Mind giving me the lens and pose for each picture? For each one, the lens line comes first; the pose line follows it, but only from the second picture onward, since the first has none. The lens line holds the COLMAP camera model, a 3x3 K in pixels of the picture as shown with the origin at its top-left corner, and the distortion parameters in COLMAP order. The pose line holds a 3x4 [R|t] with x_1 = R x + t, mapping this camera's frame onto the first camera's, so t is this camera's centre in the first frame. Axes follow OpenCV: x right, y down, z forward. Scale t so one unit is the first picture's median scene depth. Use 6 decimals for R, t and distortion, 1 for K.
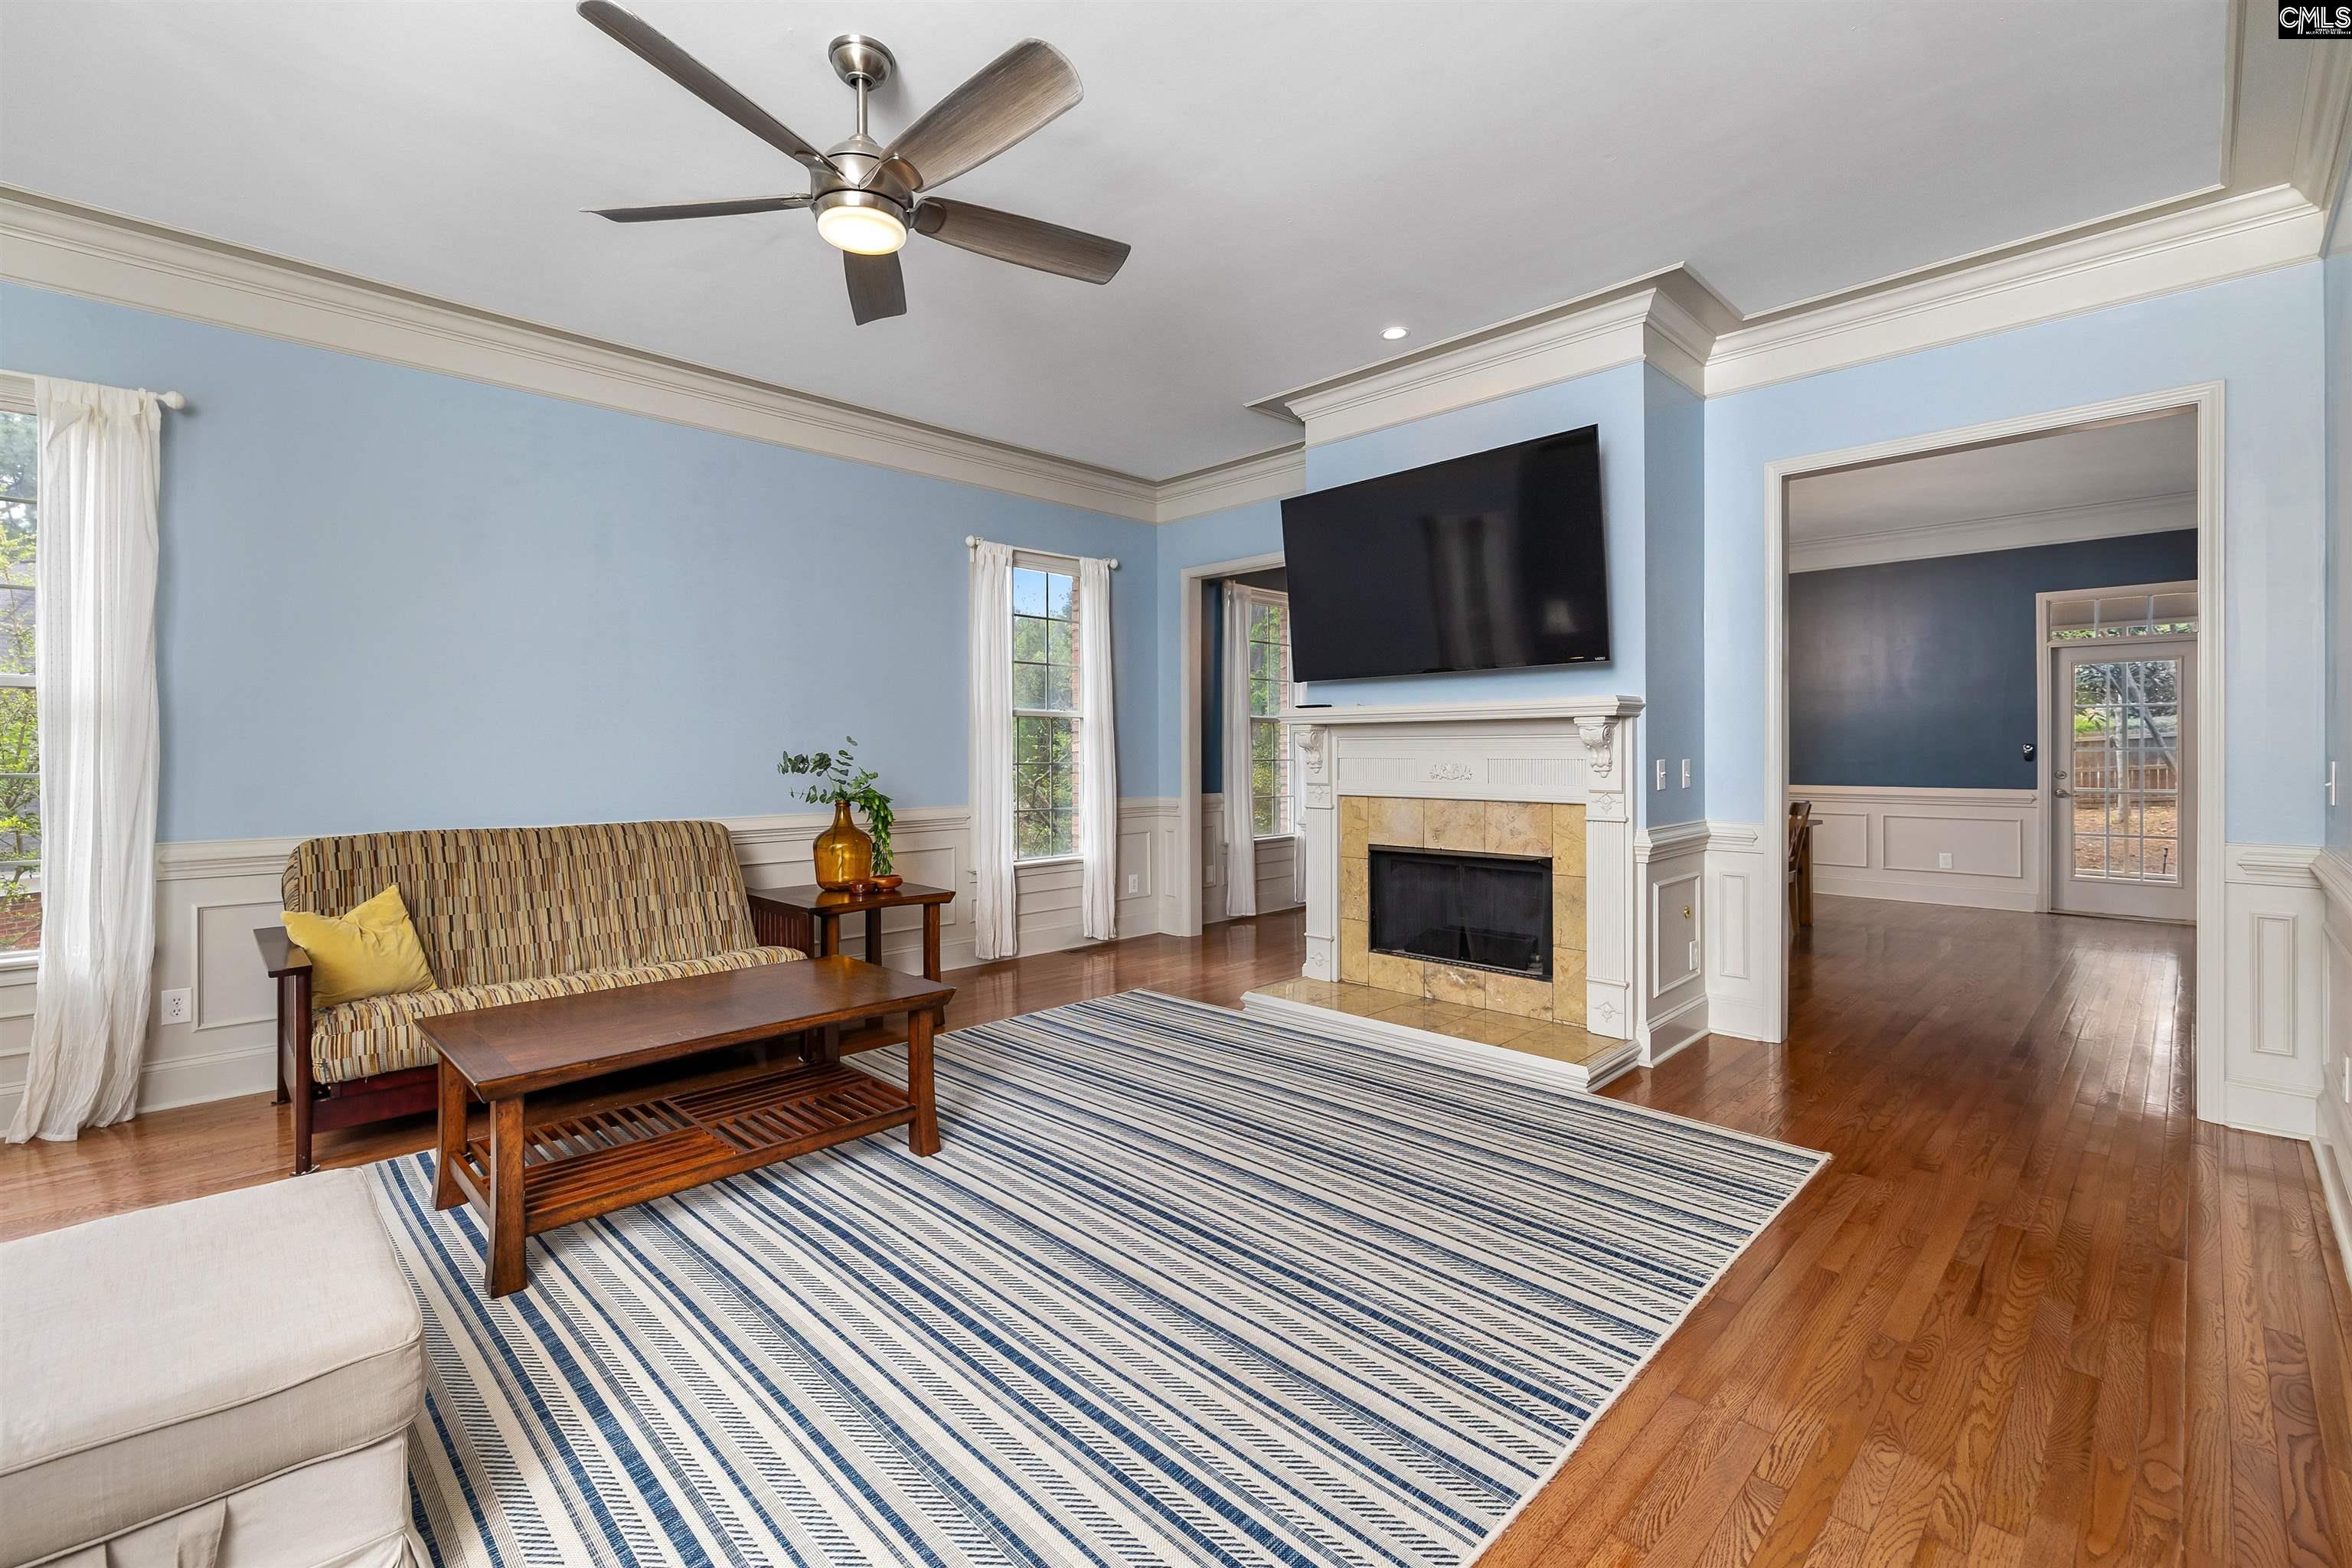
lens RADIAL K [[1009.4, 0, 1170.2], [0, 1009.4, 775.3], [0, 0, 1]] dist [0.001362, -0.000034]
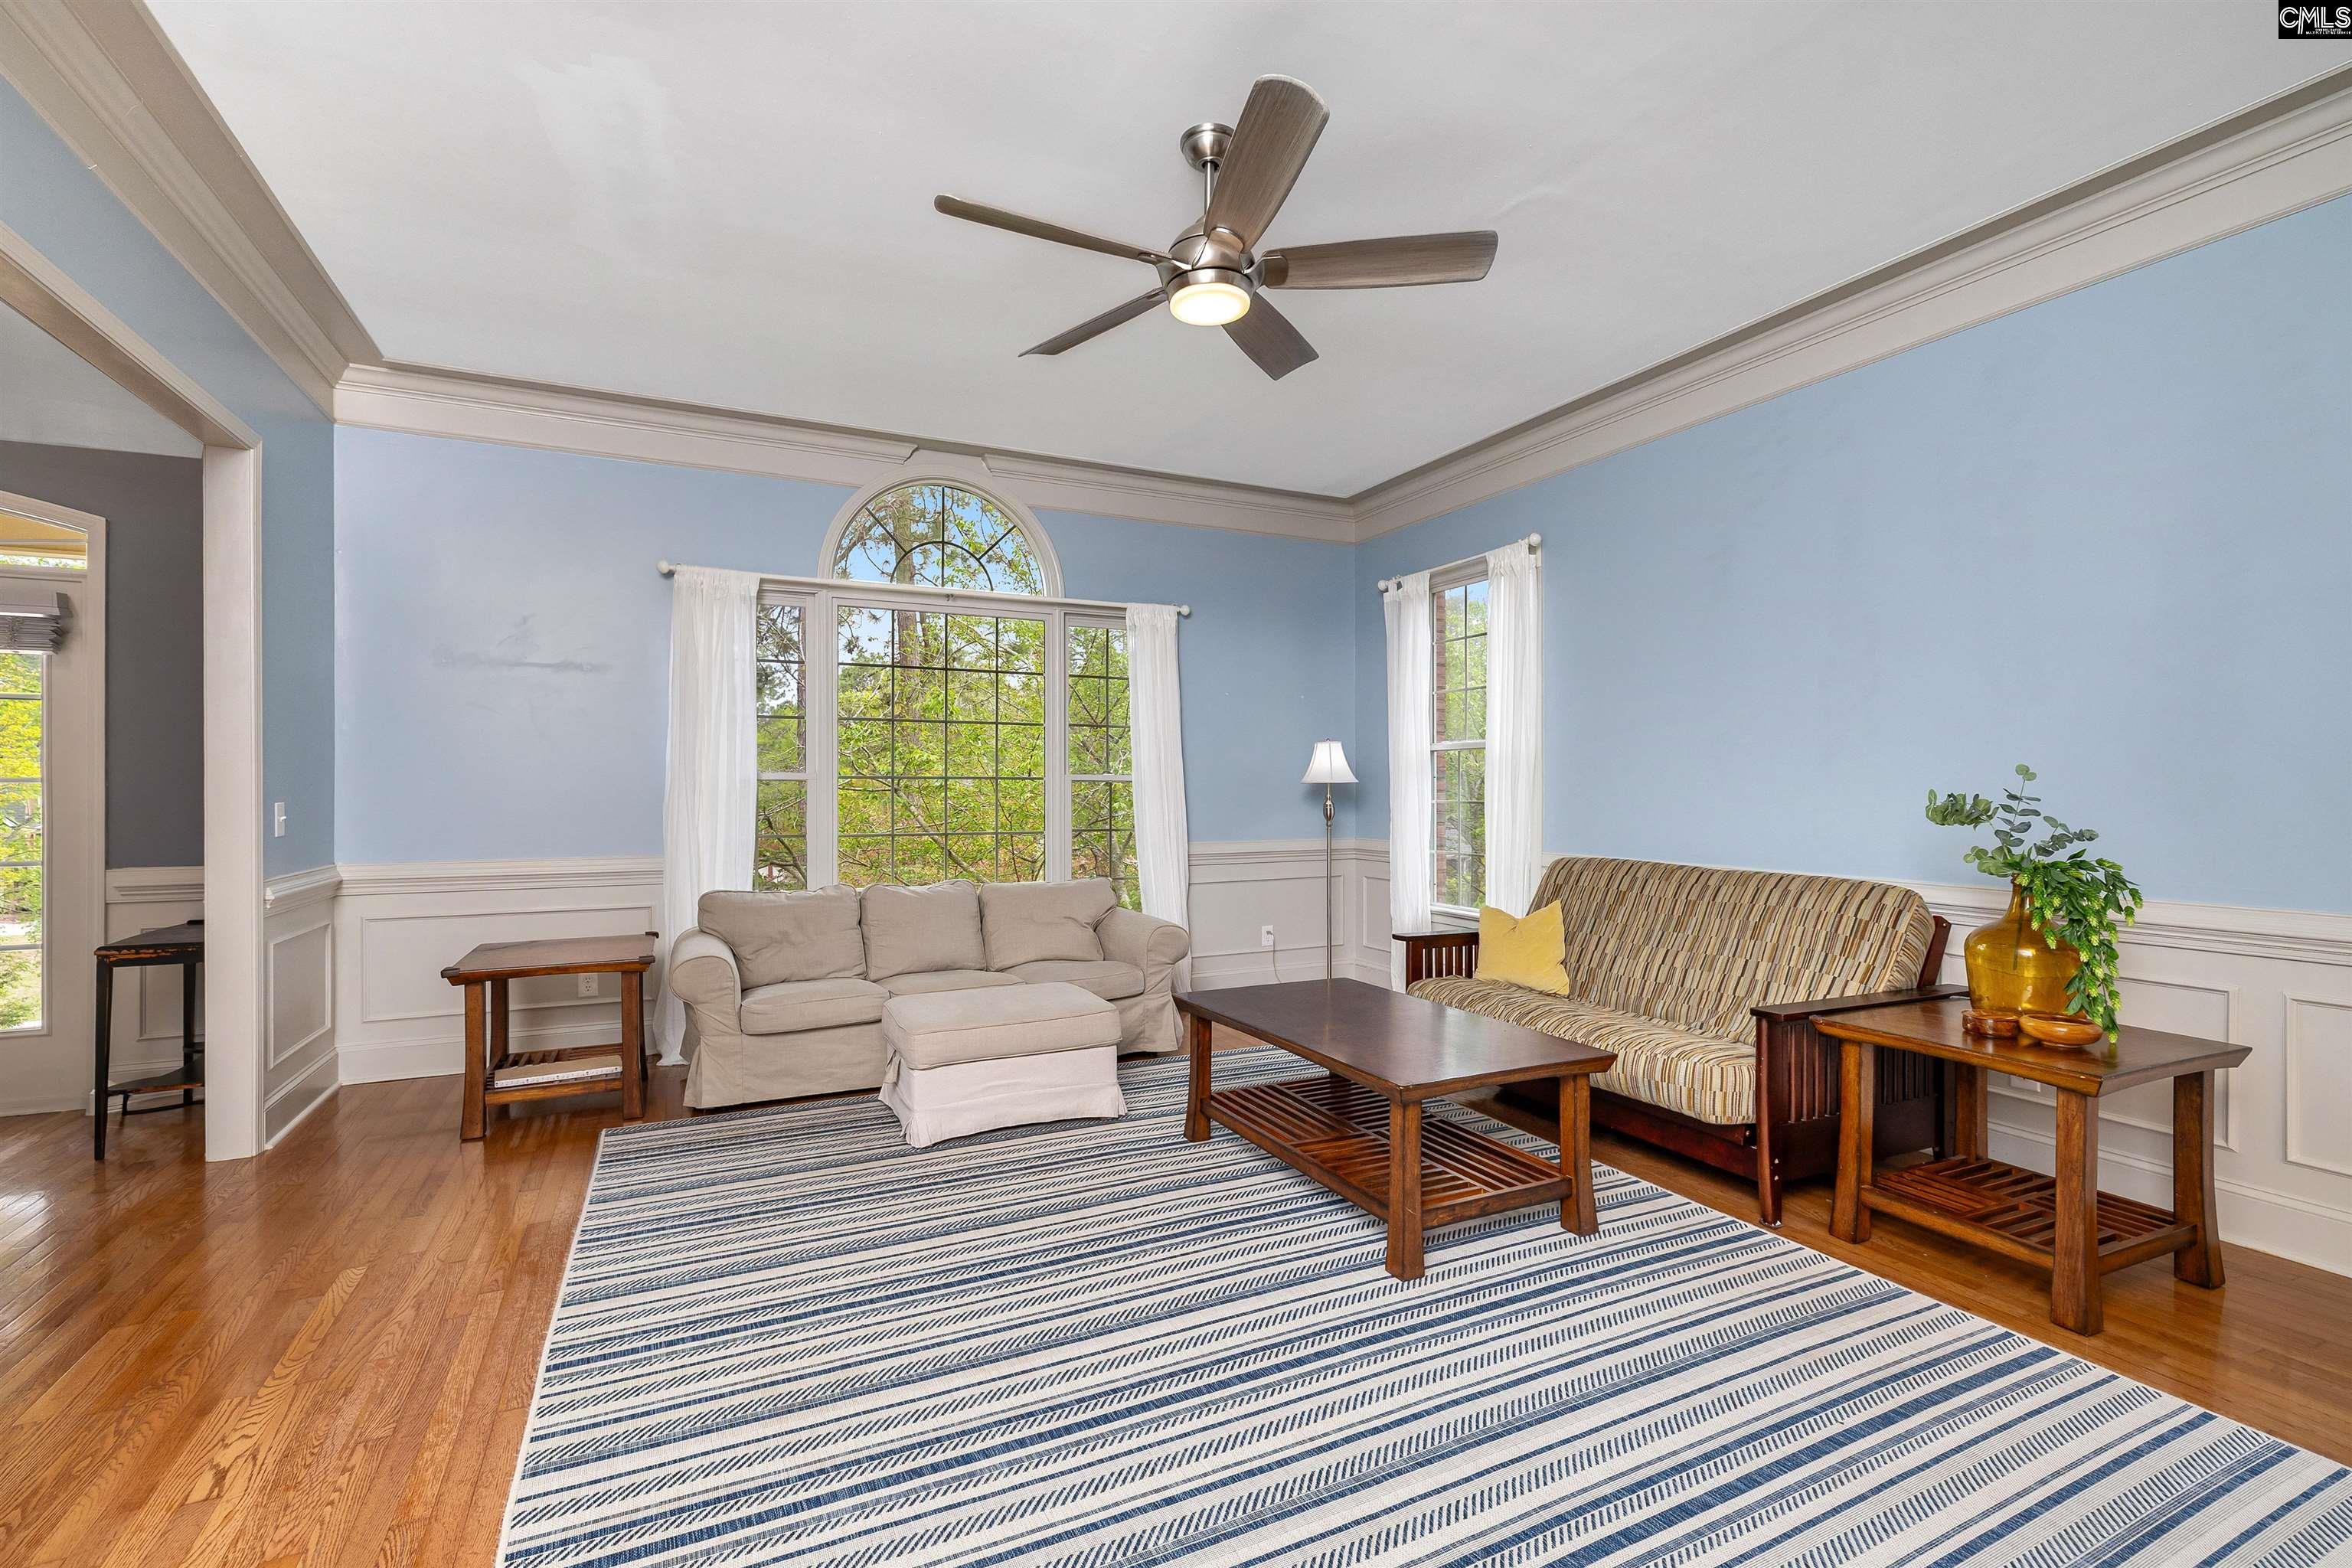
lens RADIAL K [[1003.5, 0, 1139.5], [0, 1003.5, 810.5], [0, 0, 1]] dist [0.001480, 0.000098]
pose [[-0.345110, 0.020645, -0.938335, 0.451101], [-0.018868, 0.999403, 0.028928, -0.022801], [0.938373, 0.027688, -0.344514, 0.796336]]
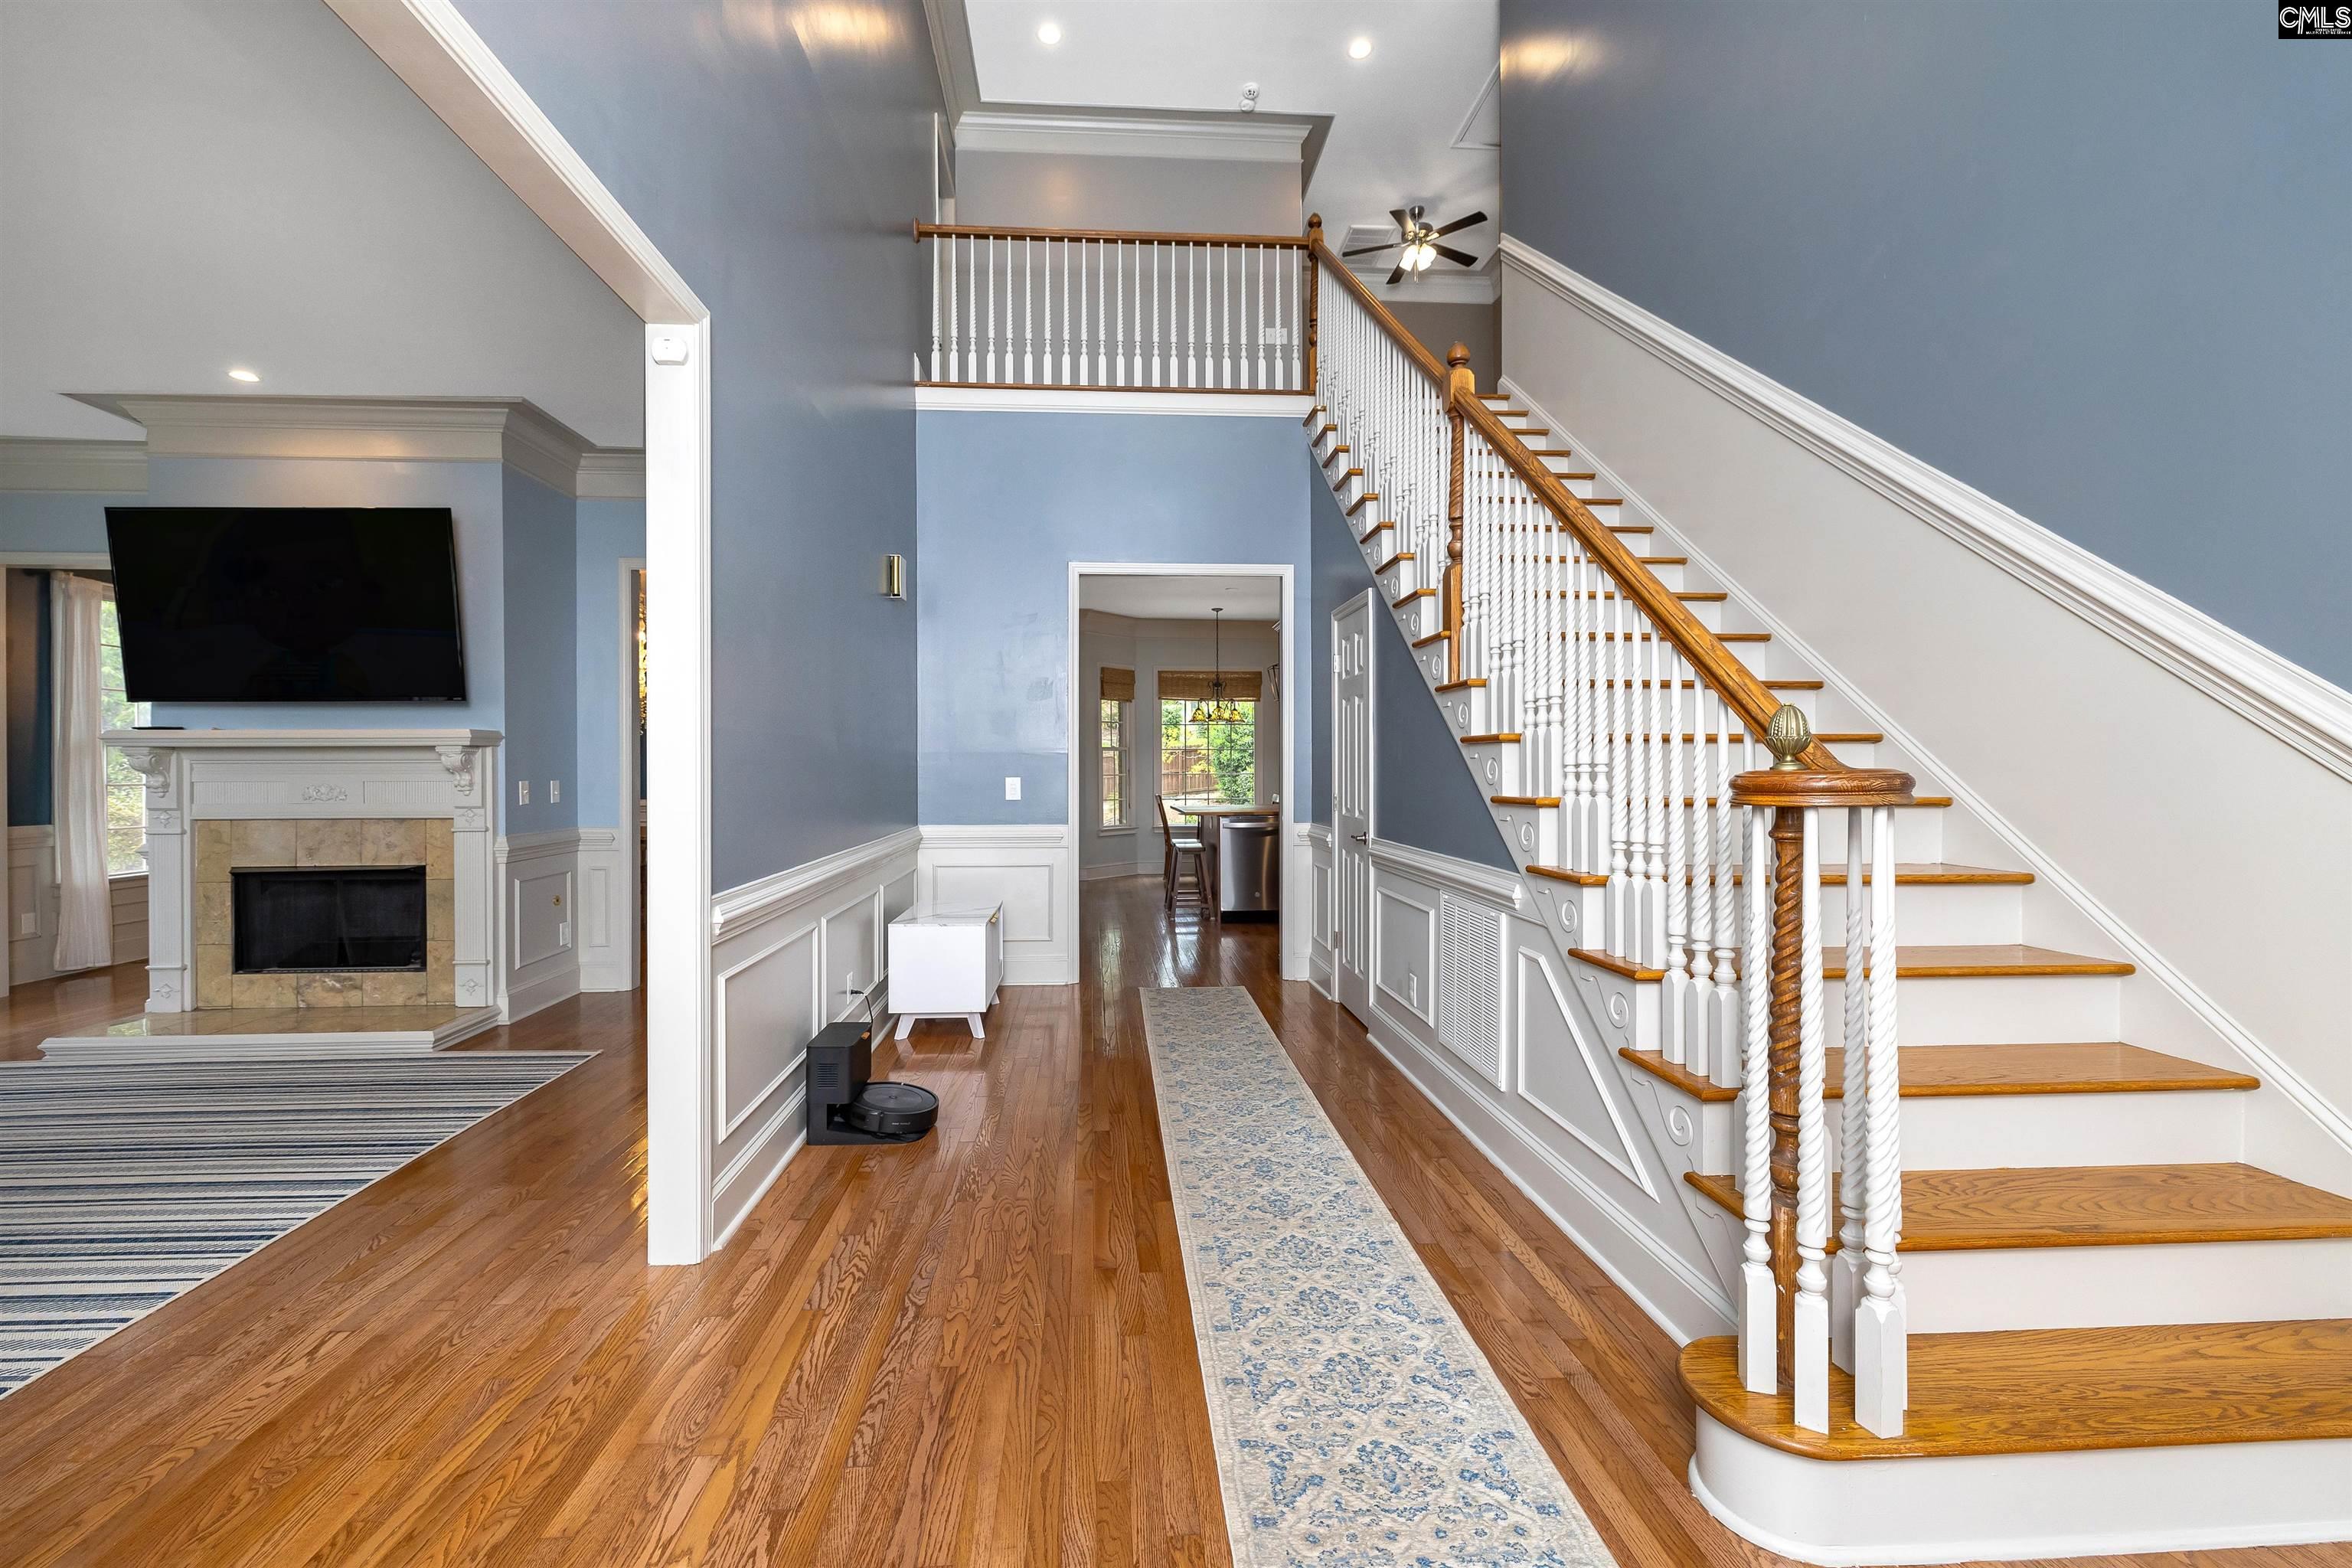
lens RADIAL K [[972.4, 0, 1143.3], [0, 972.4, 780.0], [0, 0, 1]] dist [0.000037, -0.000427]
pose [[0.665533, -0.008245, 0.746323, 0.094003], [0.020588, 0.999761, -0.007314, 0.008231], [-0.746084, 0.020233, 0.665544, -0.386191]]
